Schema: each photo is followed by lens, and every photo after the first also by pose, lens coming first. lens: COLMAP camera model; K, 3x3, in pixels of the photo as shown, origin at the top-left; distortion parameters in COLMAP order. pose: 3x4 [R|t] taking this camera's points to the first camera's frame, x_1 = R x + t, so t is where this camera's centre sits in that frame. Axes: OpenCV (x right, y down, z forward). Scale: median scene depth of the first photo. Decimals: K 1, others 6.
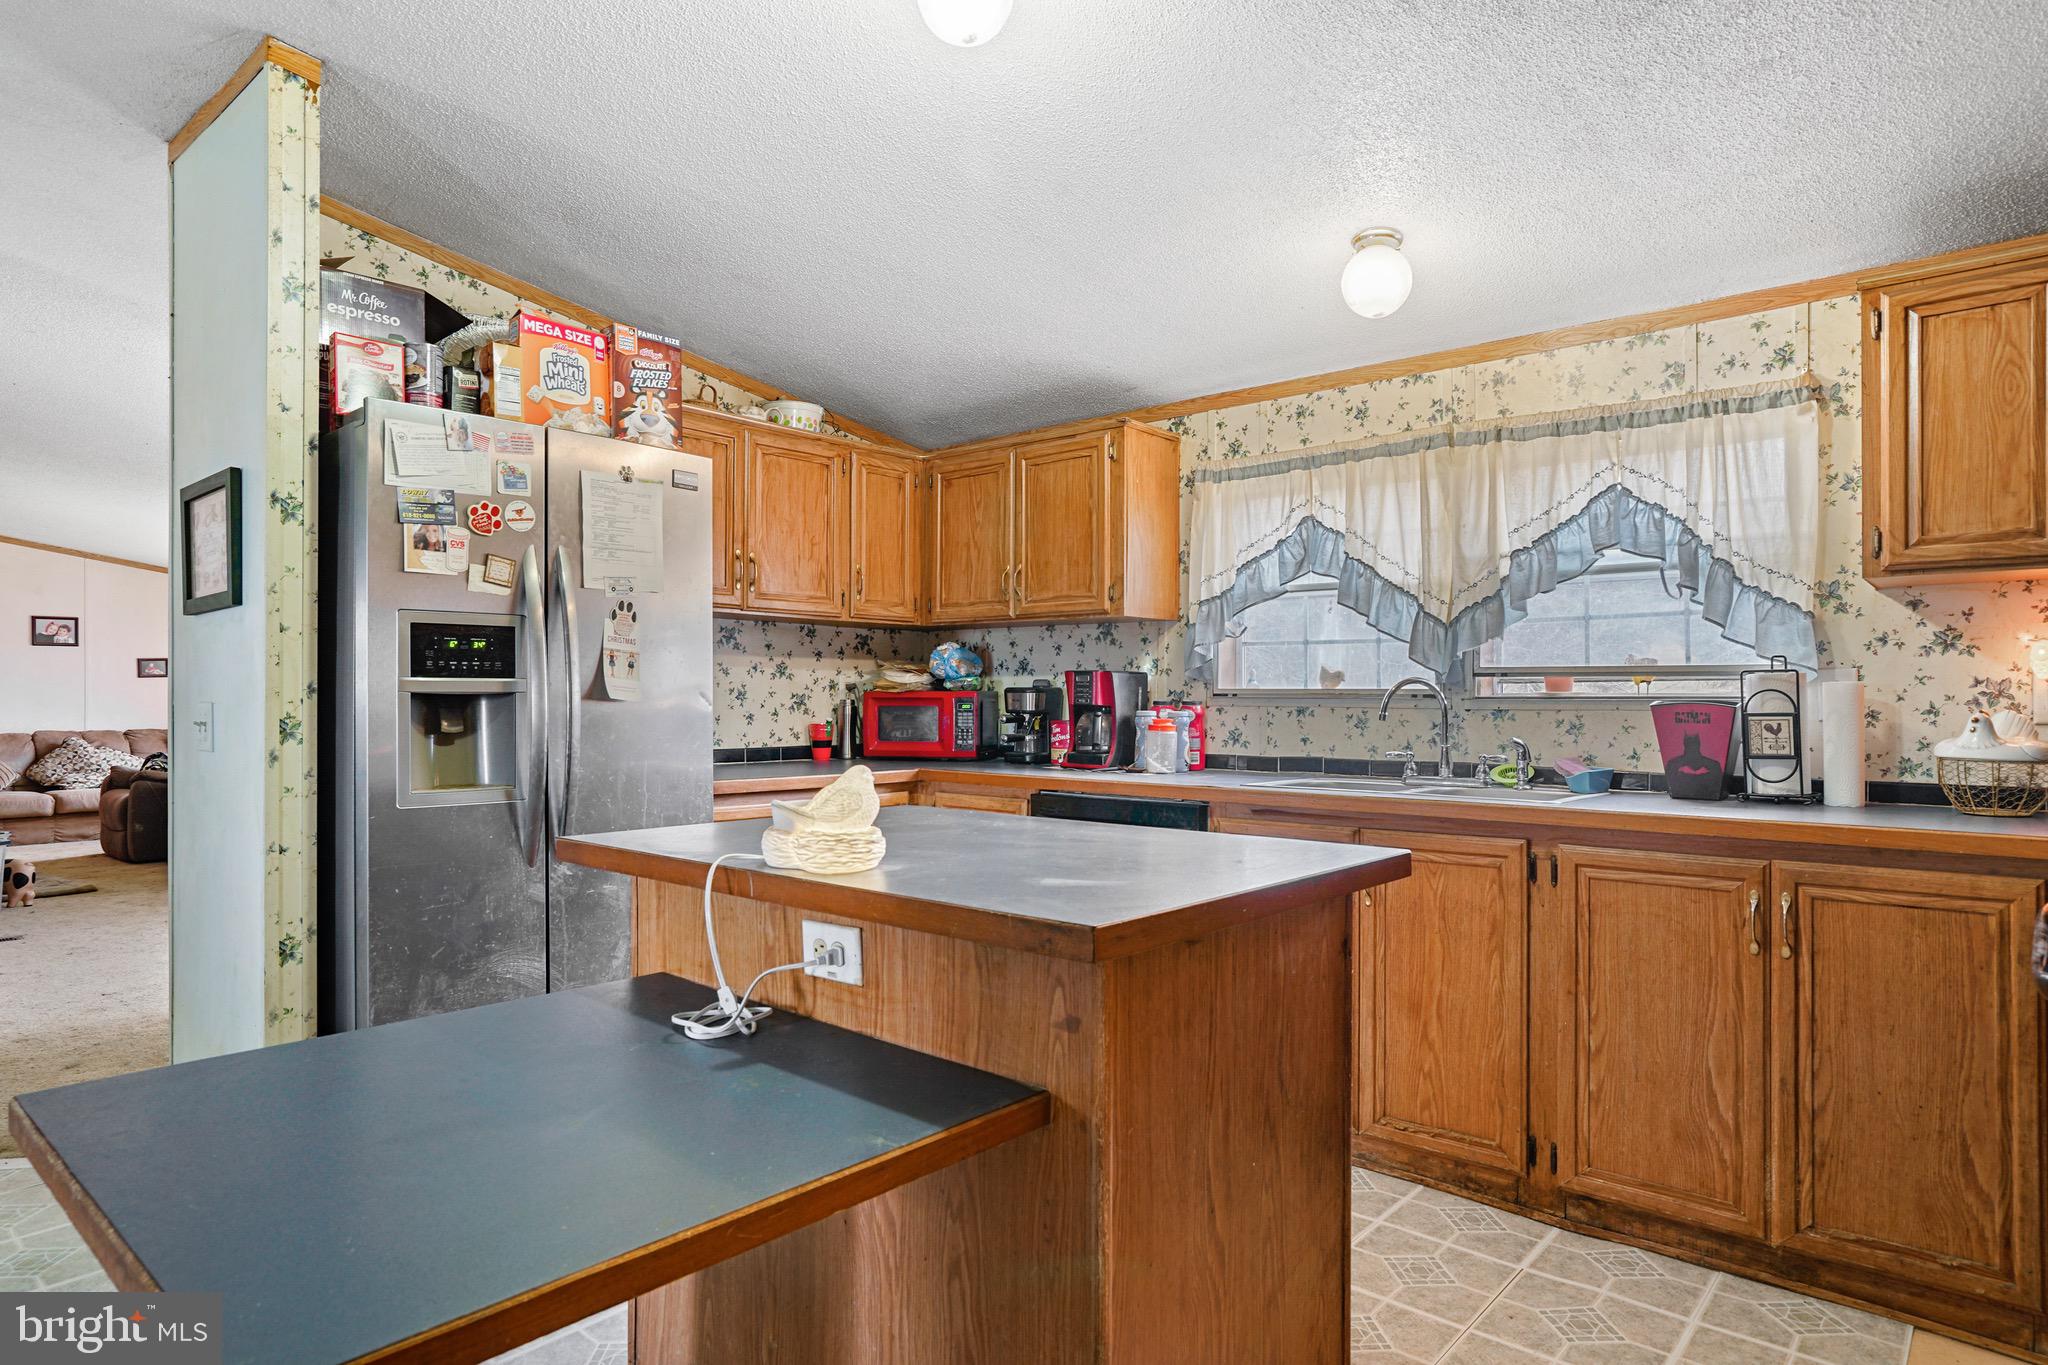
lens RADIAL K [[1170.4, 0, 1026.8], [0, 1170.4, 695.3], [0, 0, 1]] dist [-0.018936, 0.001741]
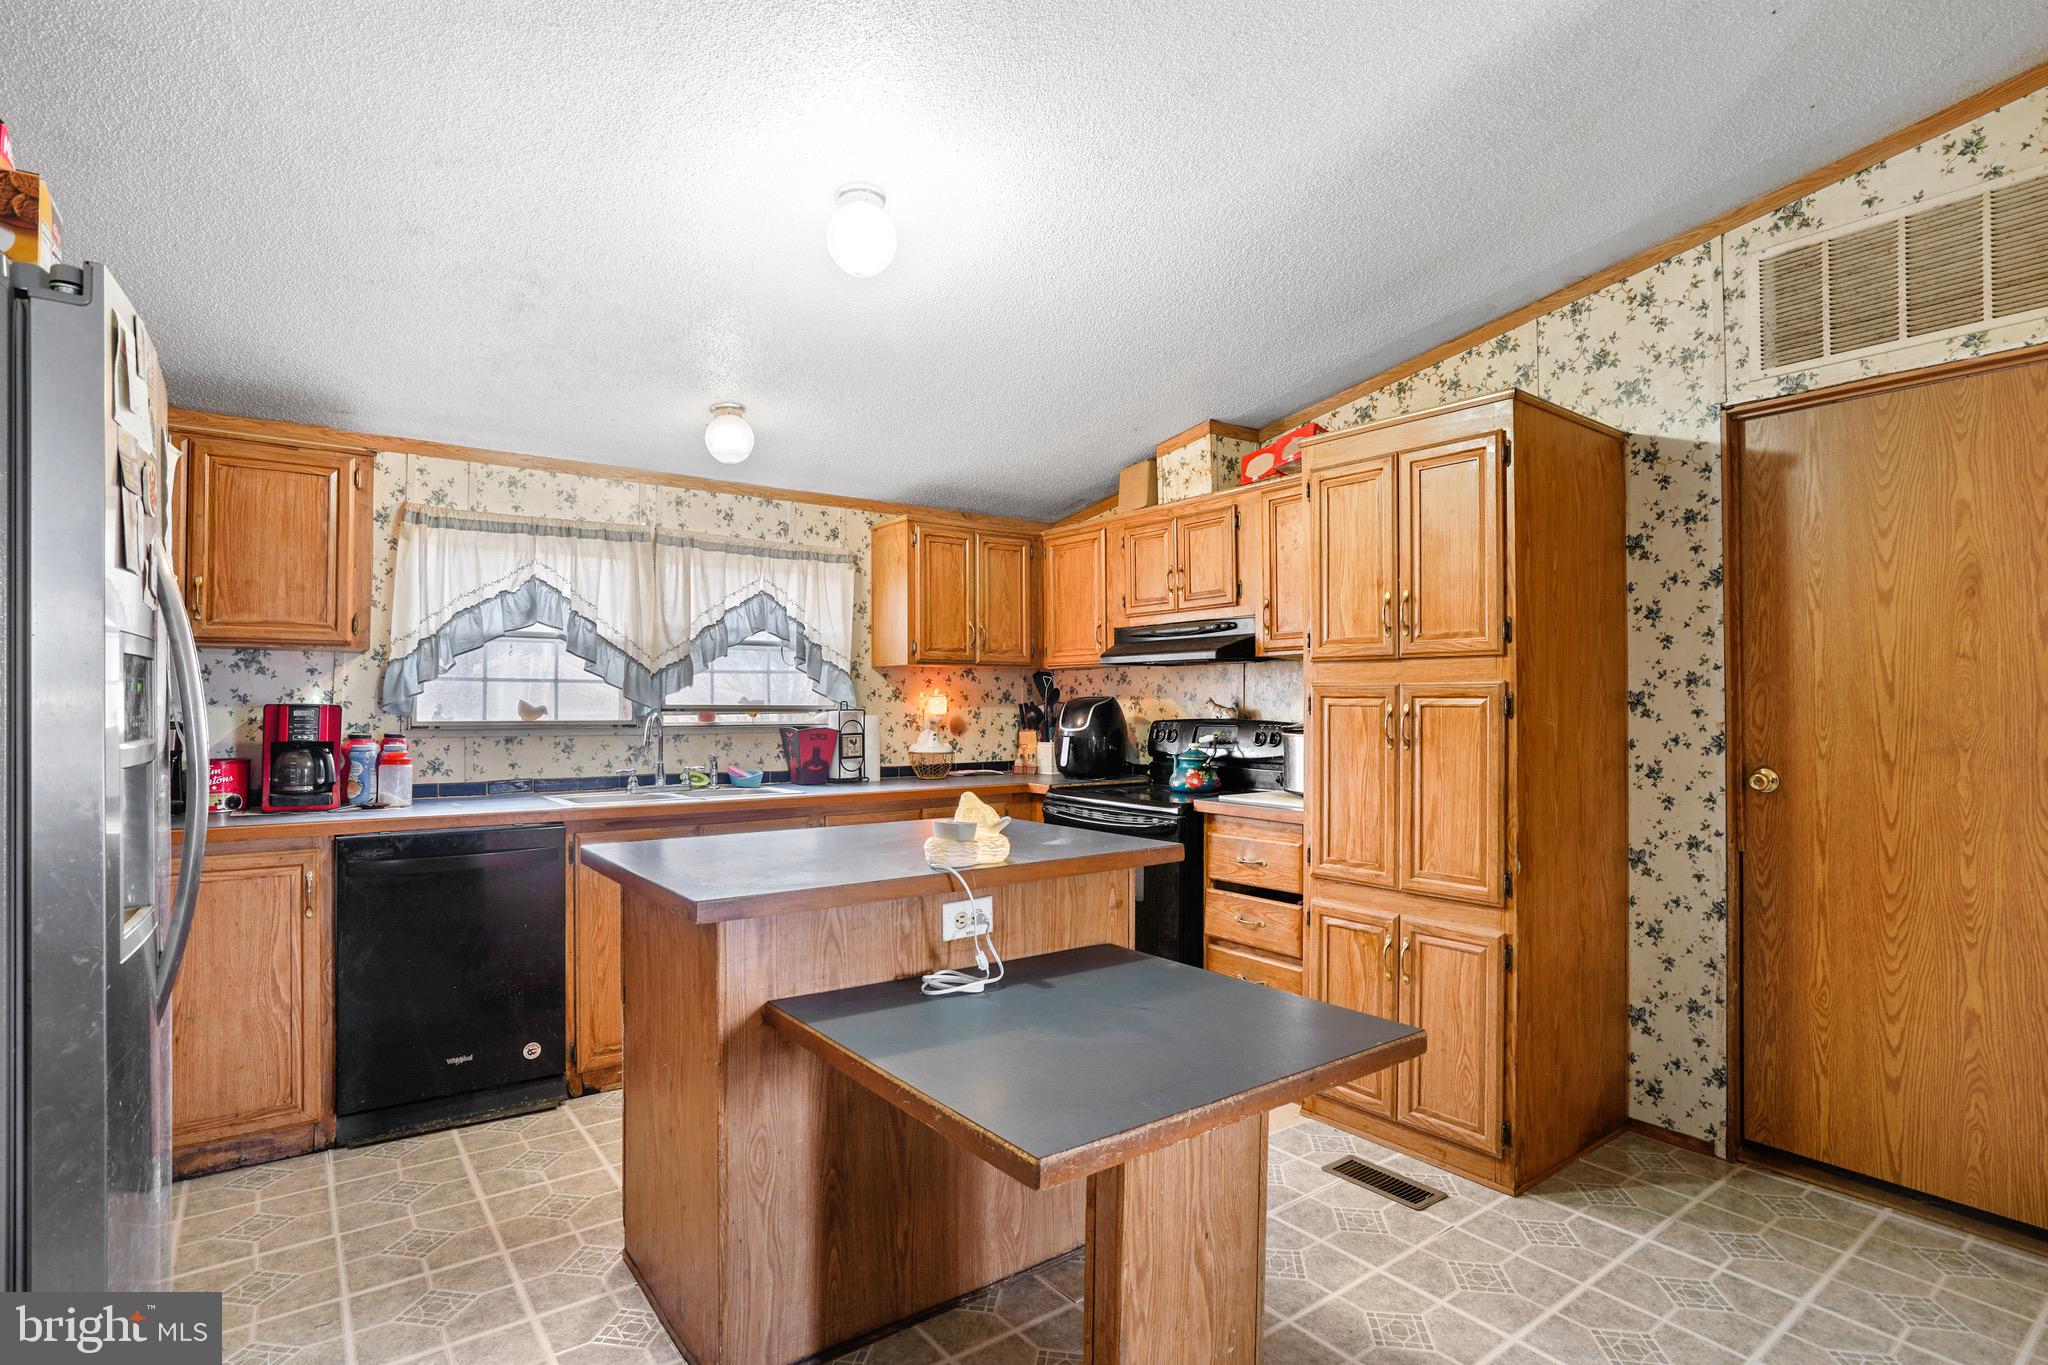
lens RADIAL K [[1017.1, 0, 1030.7], [0, 1017.1, 687.5], [0, 0, 1]] dist [-0.022244, 0.001556]
pose [[0.209062, 0.013420, 0.977810, -0.723876], [-0.001927, 0.999910, -0.013312, -0.029975], [-0.977901, 0.000899, 0.209069, 0.328972]]
